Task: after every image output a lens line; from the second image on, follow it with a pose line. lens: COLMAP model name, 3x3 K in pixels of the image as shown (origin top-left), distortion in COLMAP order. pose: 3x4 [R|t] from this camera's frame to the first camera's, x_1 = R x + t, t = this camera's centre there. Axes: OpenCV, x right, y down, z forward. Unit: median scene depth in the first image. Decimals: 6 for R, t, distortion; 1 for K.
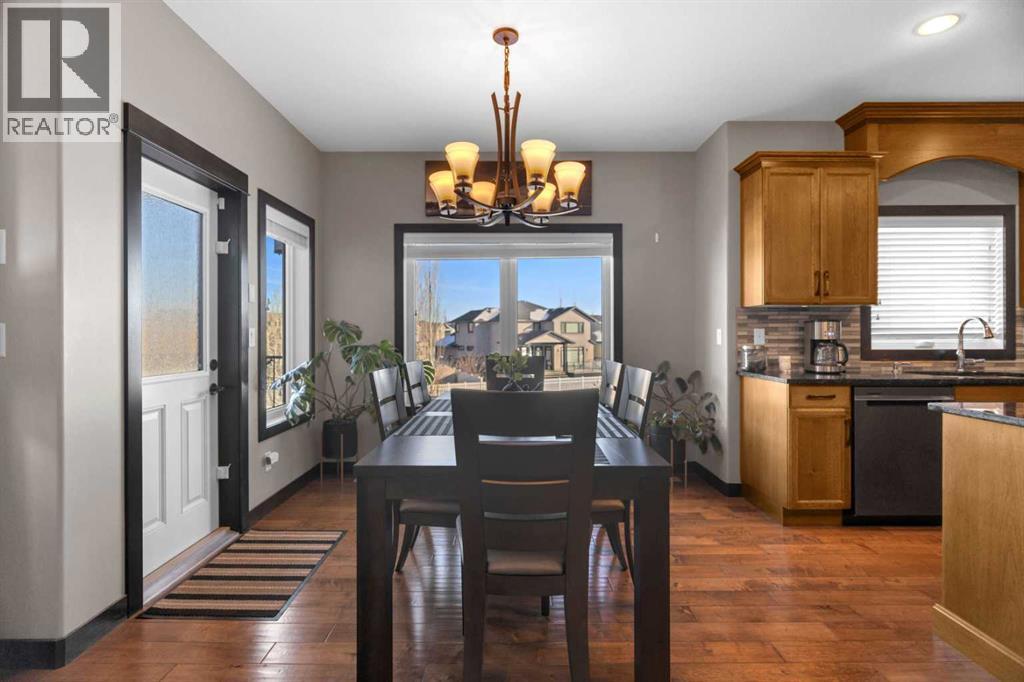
lens RADIAL K [[496.6, 0, 510.0], [0, 496.6, 336.0], [0, 0, 1]] dist [-0.000440, -0.002155]
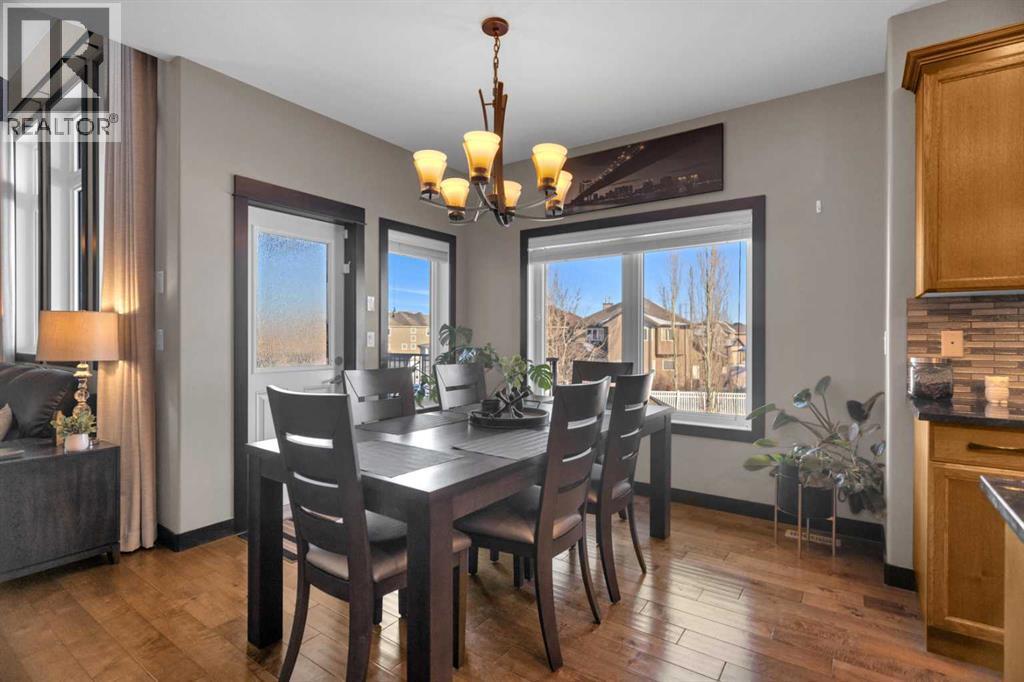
lens RADIAL K [[496.6, 0, 506.3], [0, 496.6, 339.9], [0, 0, 1]] dist [-0.000440, -0.002155]
pose [[0.815125, 0.006991, -0.579242, 0.405820], [-0.006334, 0.999975, 0.003156, -0.001629], [0.579250, 0.001096, 0.815149, 0.165026]]
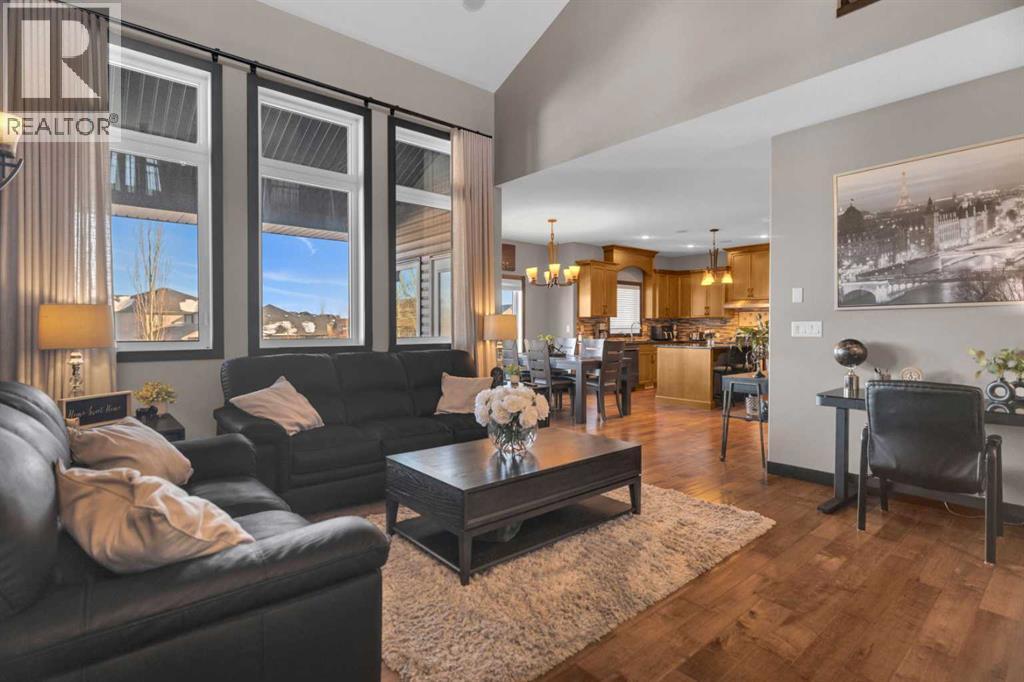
lens RADIAL K [[496.6, 0, 507.0], [0, 496.6, 321.9], [0, 0, 1]] dist [-0.000440, -0.002155]
pose [[0.762417, 0.007883, 0.647038, -1.426671], [0.001981, 0.999893, -0.014516, 0.002211], [-0.647083, 0.012349, 0.762320, -0.677465]]
